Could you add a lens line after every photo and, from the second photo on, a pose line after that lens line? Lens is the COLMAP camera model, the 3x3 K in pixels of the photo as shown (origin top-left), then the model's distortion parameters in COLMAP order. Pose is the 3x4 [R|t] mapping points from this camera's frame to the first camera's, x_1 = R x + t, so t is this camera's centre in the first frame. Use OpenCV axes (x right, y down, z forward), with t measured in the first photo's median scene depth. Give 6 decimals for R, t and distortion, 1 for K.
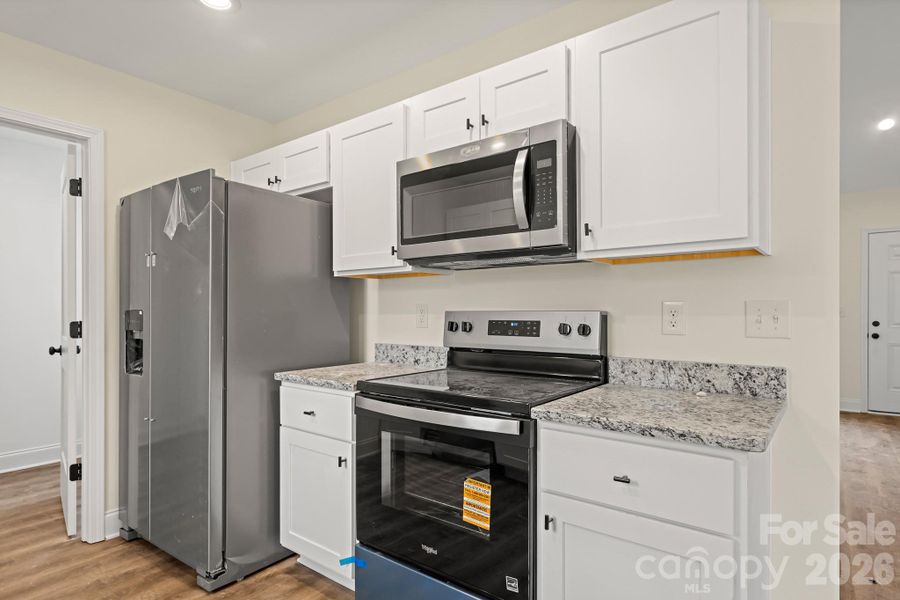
lens RADIAL K [[487.4, 0, 448.7], [0, 487.4, 311.1], [0, 0, 1]] dist [0.003860, -0.001119]
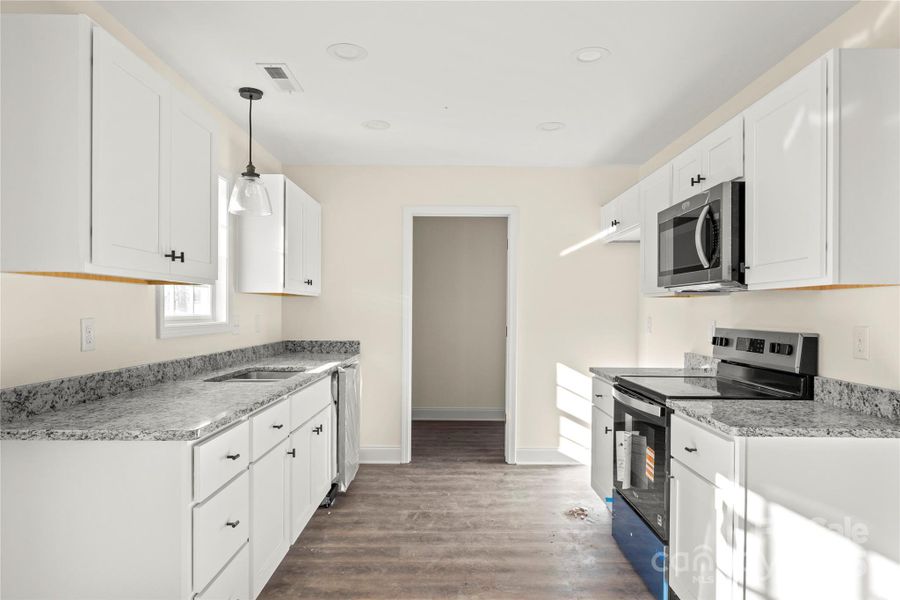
lens RADIAL K [[574.2, 0, 443.3], [0, 574.2, 313.8], [0, 0, 1]] dist [-0.005606, 0.003210]
pose [[0.600825, 0.011333, -0.799300, 0.851121], [-0.008141, 0.999934, 0.008058, -0.047364], [0.799339, 0.001666, 0.600878, -0.416149]]
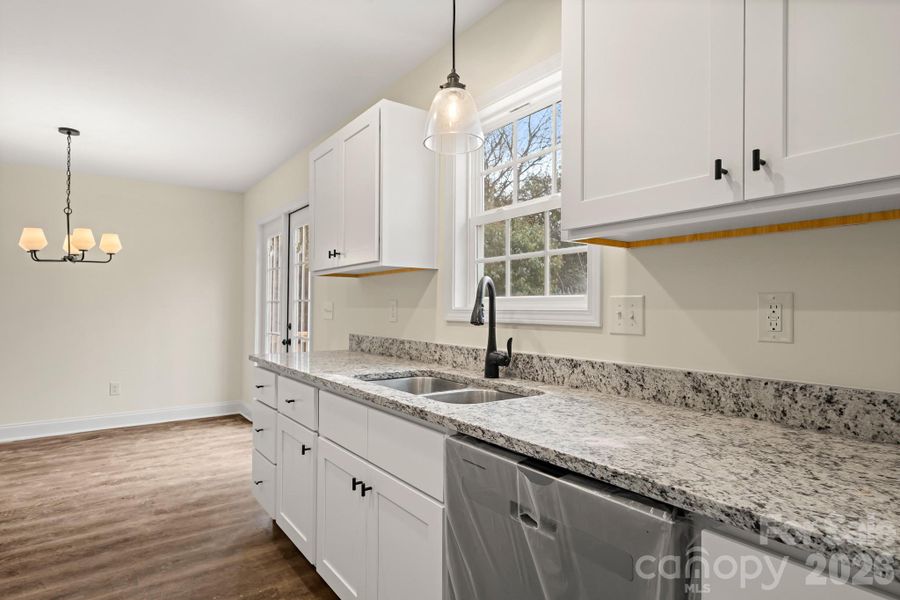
lens RADIAL K [[487.4, 0, 449.7], [0, 487.4, 301.2], [0, 0, 1]] dist [0.003860, -0.001119]
pose [[-0.960364, 0.001975, 0.278743, -1.124221], [-0.002079, 0.999896, -0.014248, 0.002180], [-0.278743, -0.014263, -0.960260, 1.091980]]
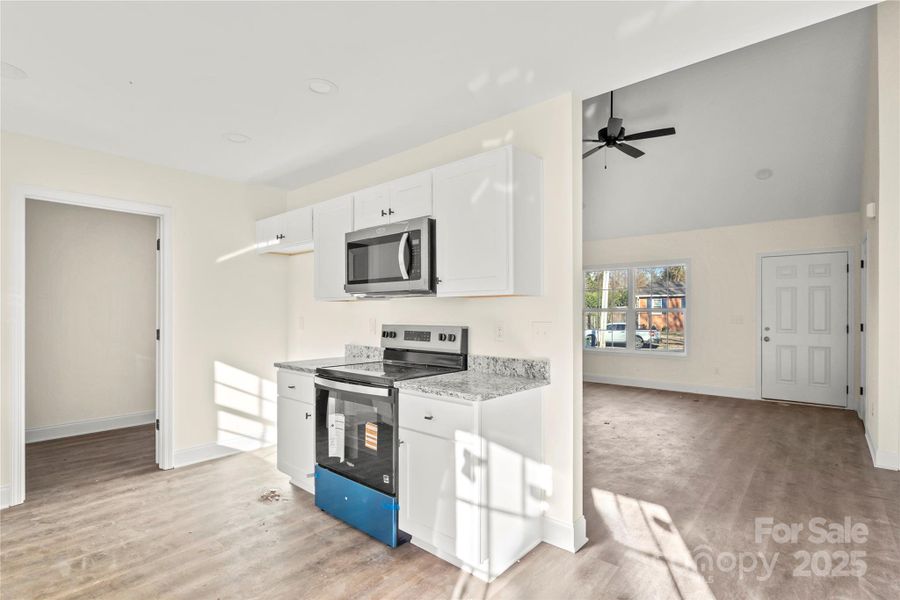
lens RADIAL K [[442.4, 0, 452.9], [0, 442.4, 311.7], [0, 0, 1]] dist [-0.006319, -0.000906]
pose [[0.998528, 0.001332, -0.054230, 0.361785], [-0.001344, 0.999999, -0.000187, -0.049414], [0.054230, 0.000260, 0.998528, -0.489110]]
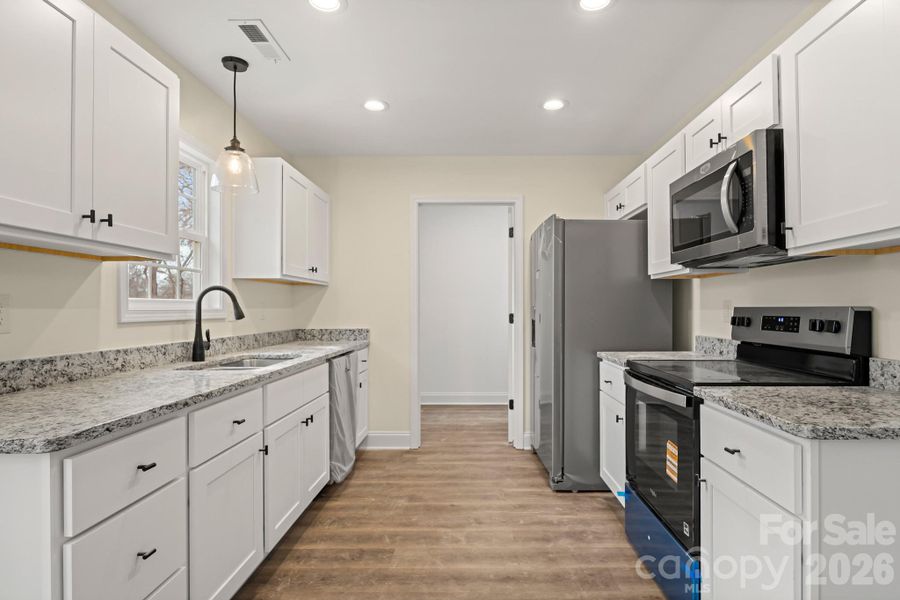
lens RADIAL K [[479.4, 0, 463.7], [0, 479.4, 303.5], [0, 0, 1]] dist [-0.012742, 0.000422]
pose [[0.594092, -0.007385, -0.804363, 0.594781], [0.001410, 0.999966, -0.008139, 0.000313], [0.804396, 0.003701, 0.594082, -0.129507]]
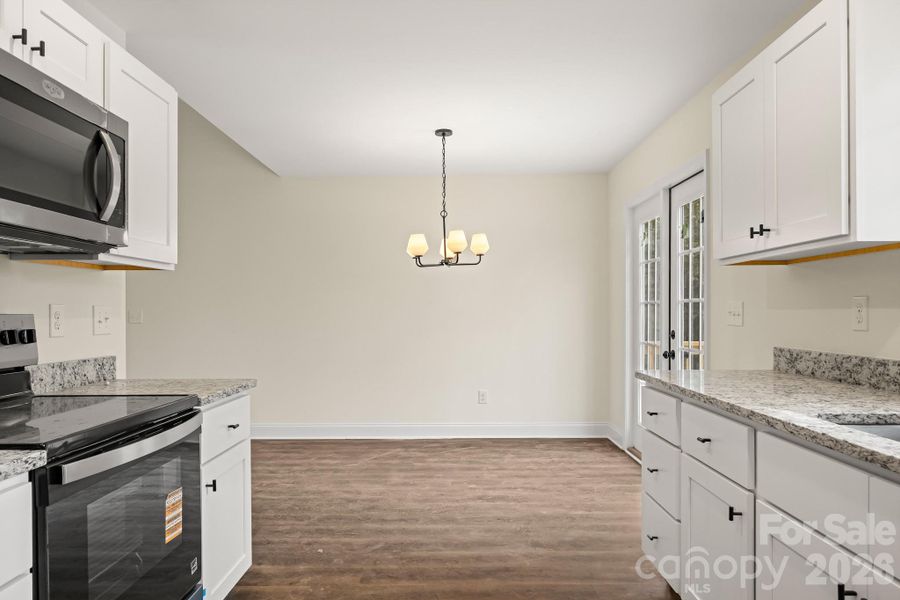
lens RADIAL K [[574.2, 0, 445.2], [0, 574.2, 309.3], [0, 0, 1]] dist [-0.005606, 0.003210]
pose [[-0.605851, 0.008870, 0.795528, -0.942920], [0.007982, 0.999955, -0.005070, 0.002284], [-0.795538, 0.003279, -0.605895, 1.023252]]
